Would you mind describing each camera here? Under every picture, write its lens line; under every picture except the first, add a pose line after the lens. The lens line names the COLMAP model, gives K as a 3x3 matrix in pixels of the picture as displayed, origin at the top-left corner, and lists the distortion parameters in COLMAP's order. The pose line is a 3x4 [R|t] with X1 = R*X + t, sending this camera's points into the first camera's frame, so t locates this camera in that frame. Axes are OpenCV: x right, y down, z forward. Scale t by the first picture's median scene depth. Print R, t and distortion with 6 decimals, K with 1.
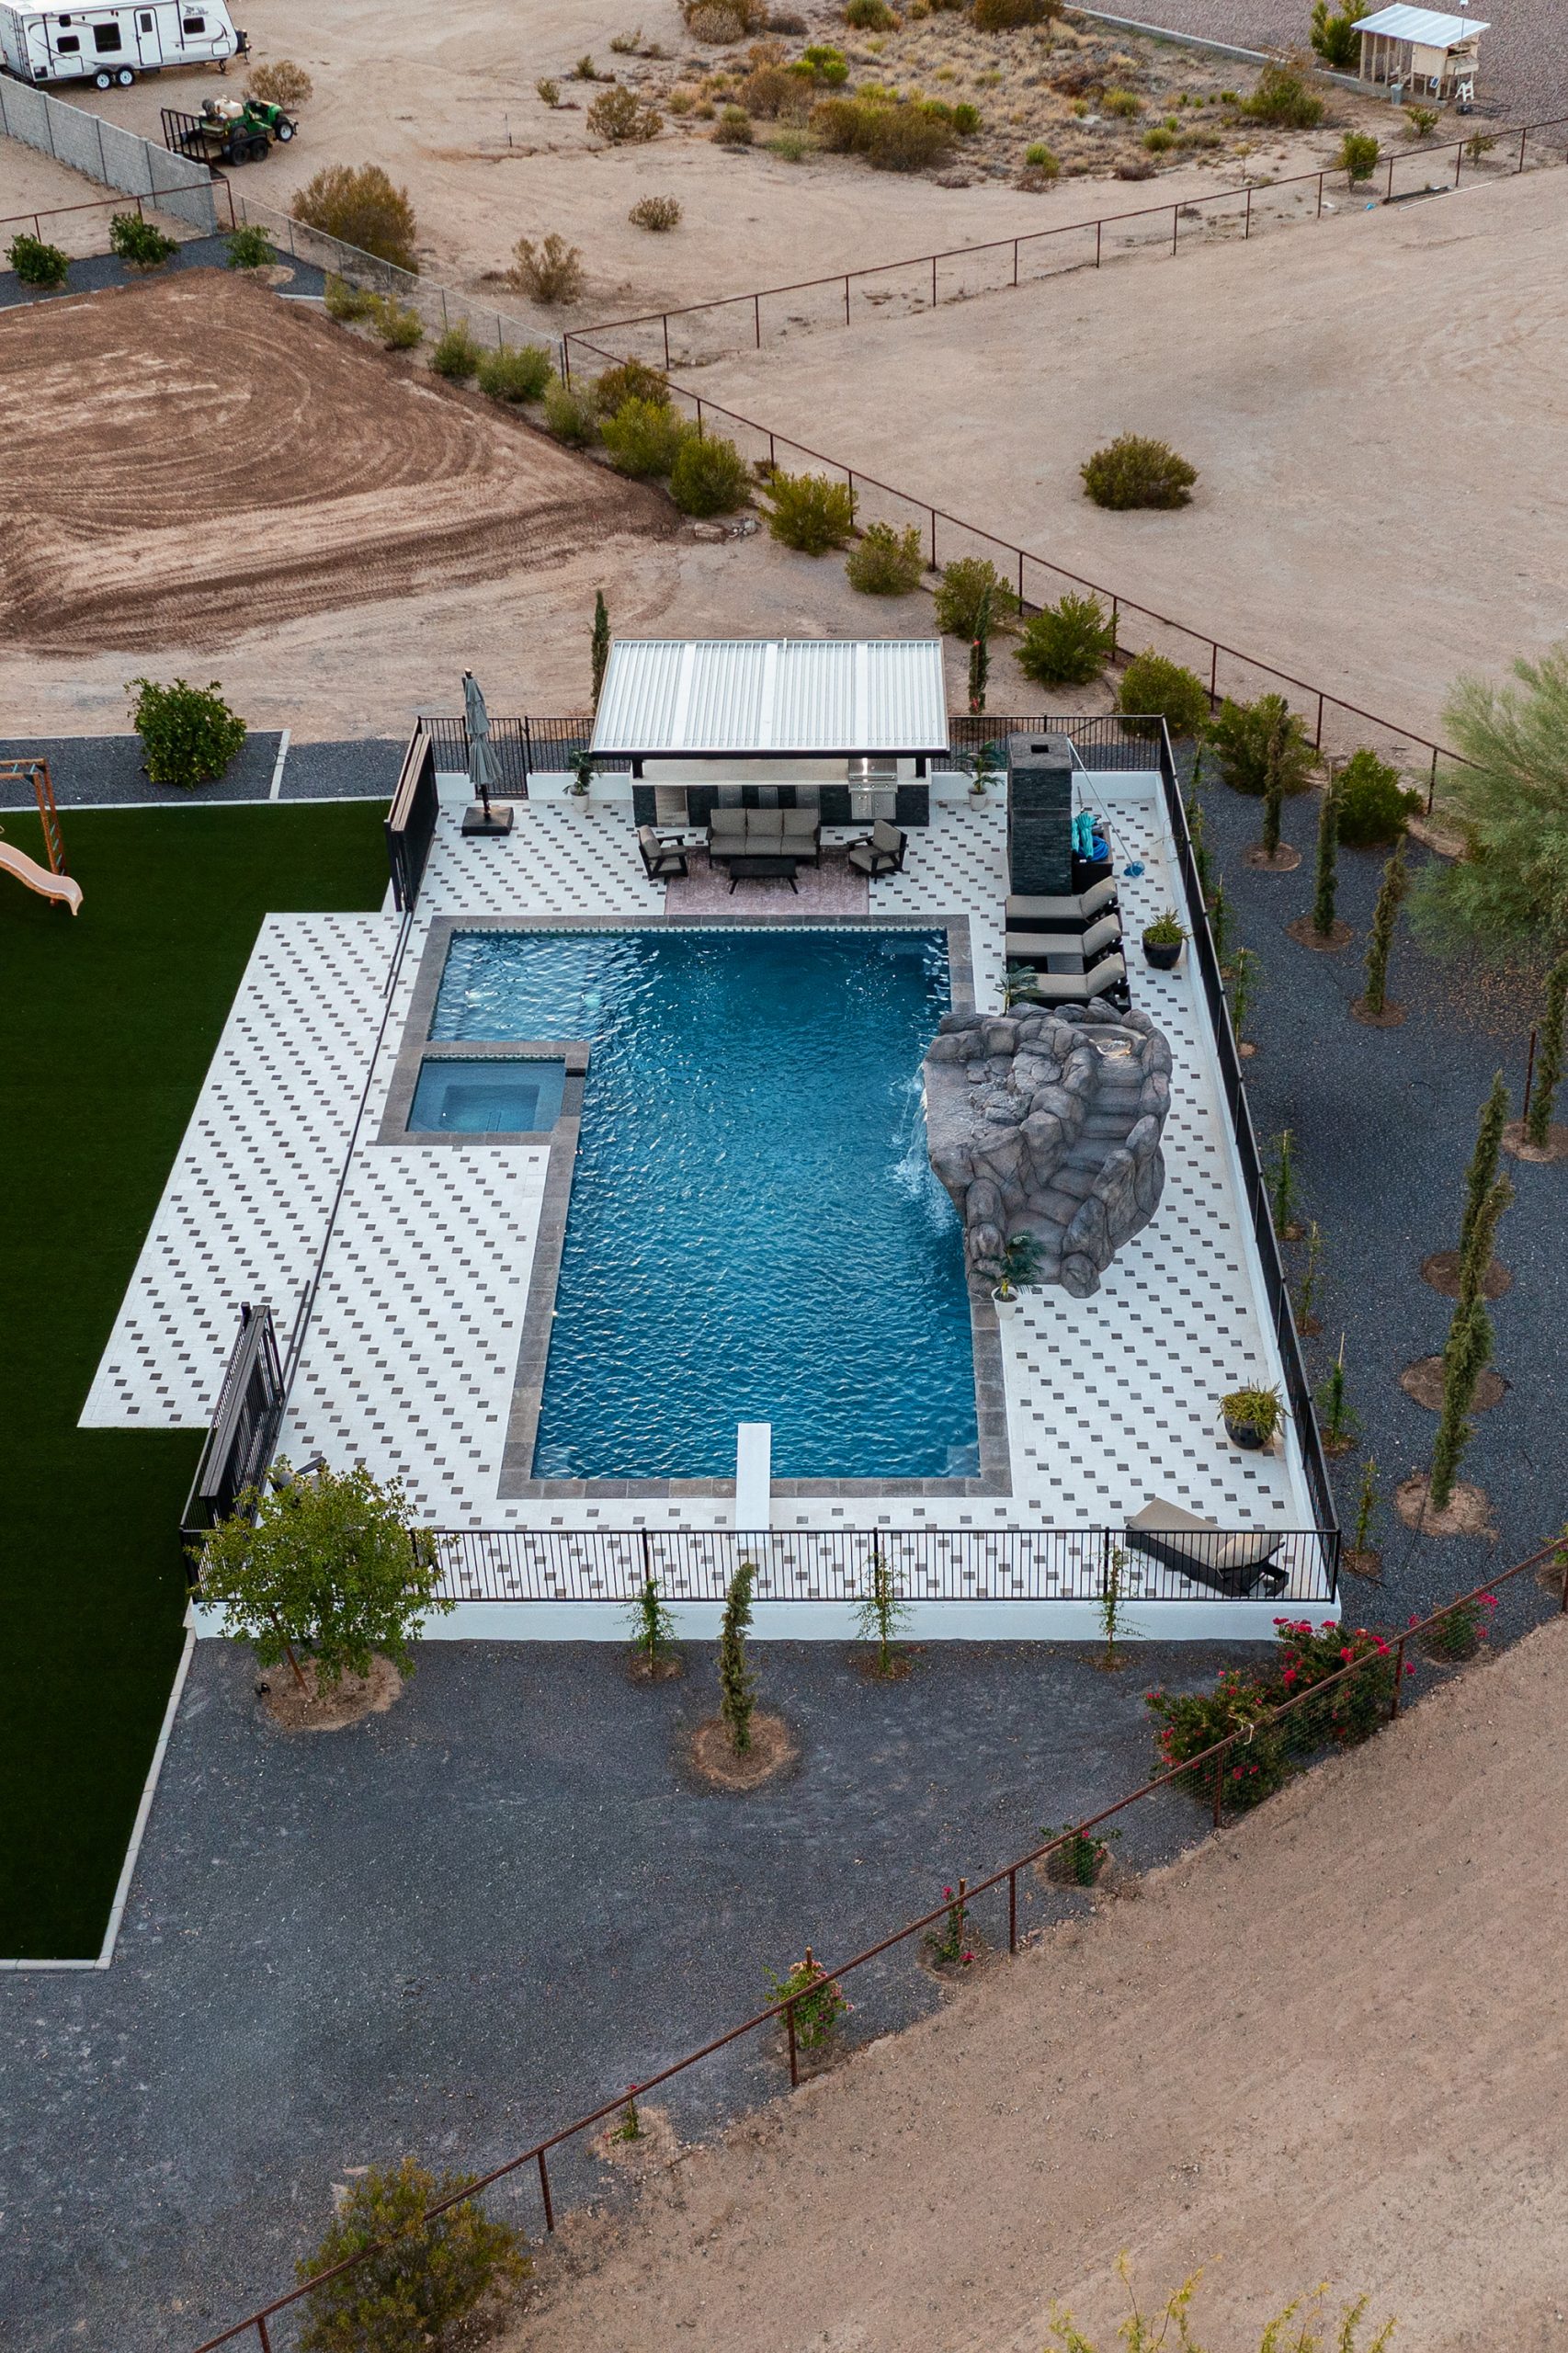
lens RADIAL K [[2936.0, 0, 787.0], [0, 2936.0, 1178.5], [0, 0, 1]] dist [0.003703, 0.000000]
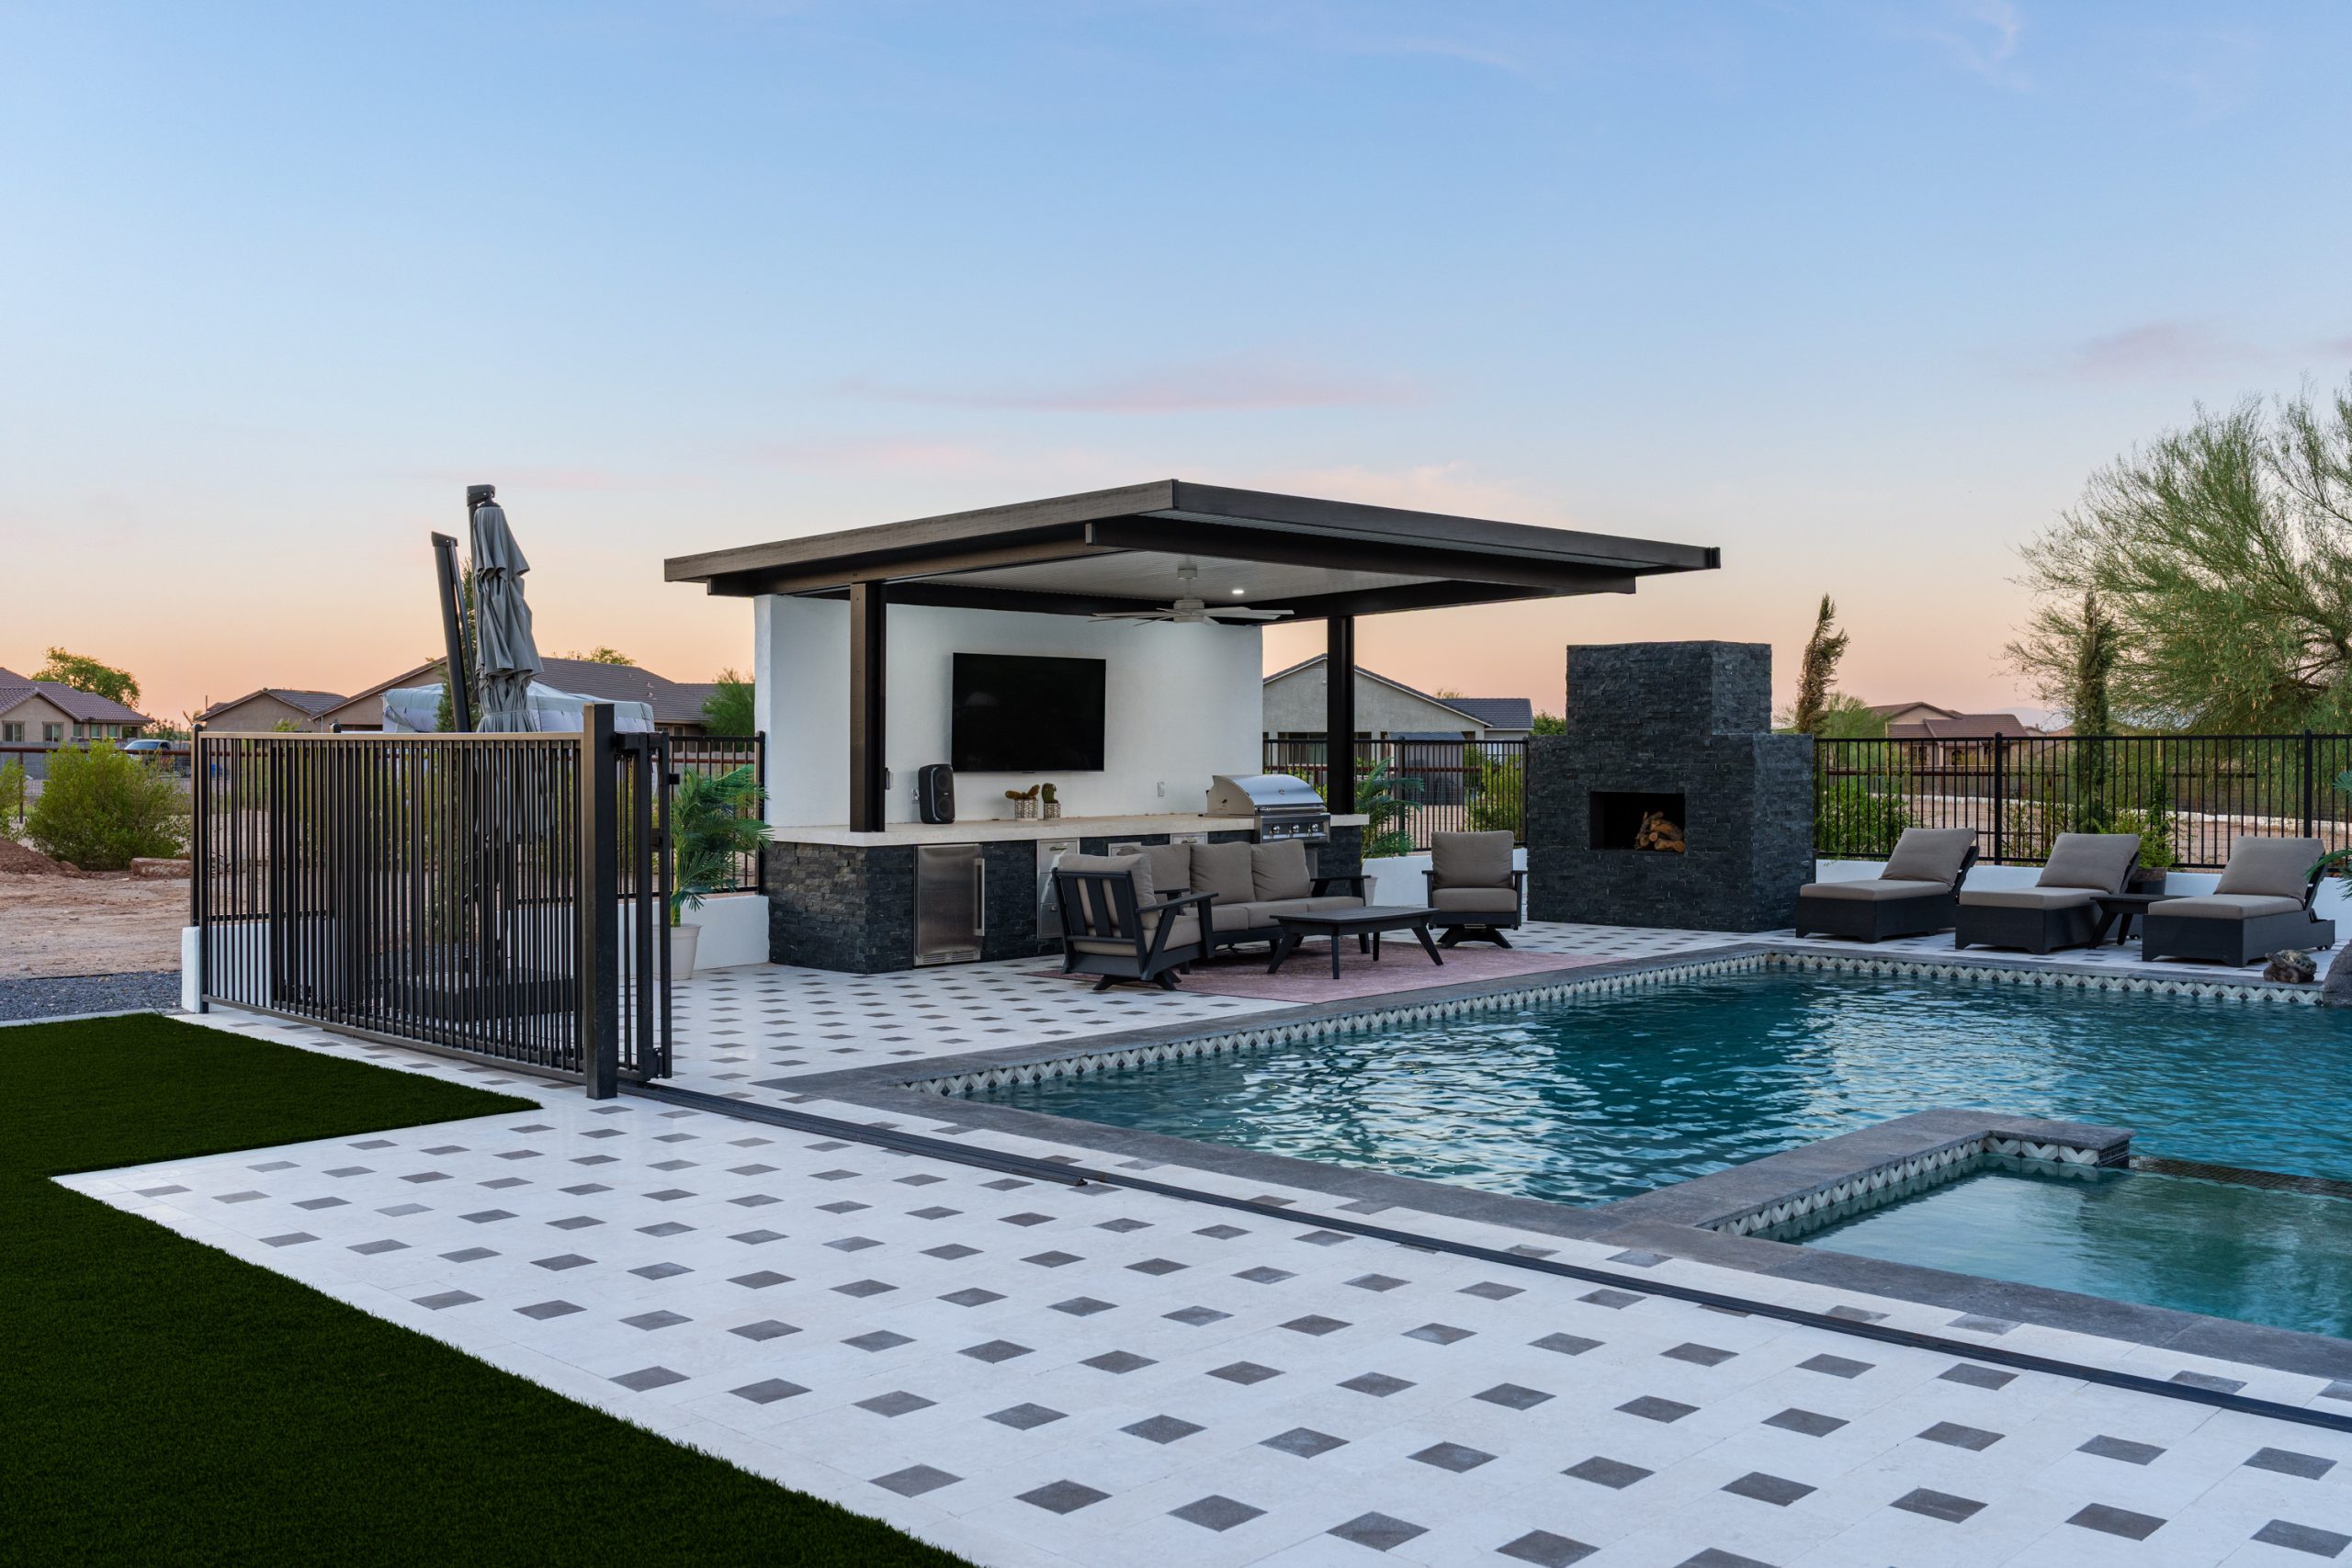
lens RADIAL K [[2095.9, 0, 1162.5], [0, 2095.9, 765.3], [0, 0, 1]] dist [-0.011358, 0.003014]
pose [[0.677790, 0.005921, 0.735232, -0.263780], [0.402763, 0.833601, -0.378009, -0.030690], [-0.615129, 0.552335, 0.562621, 0.964519]]
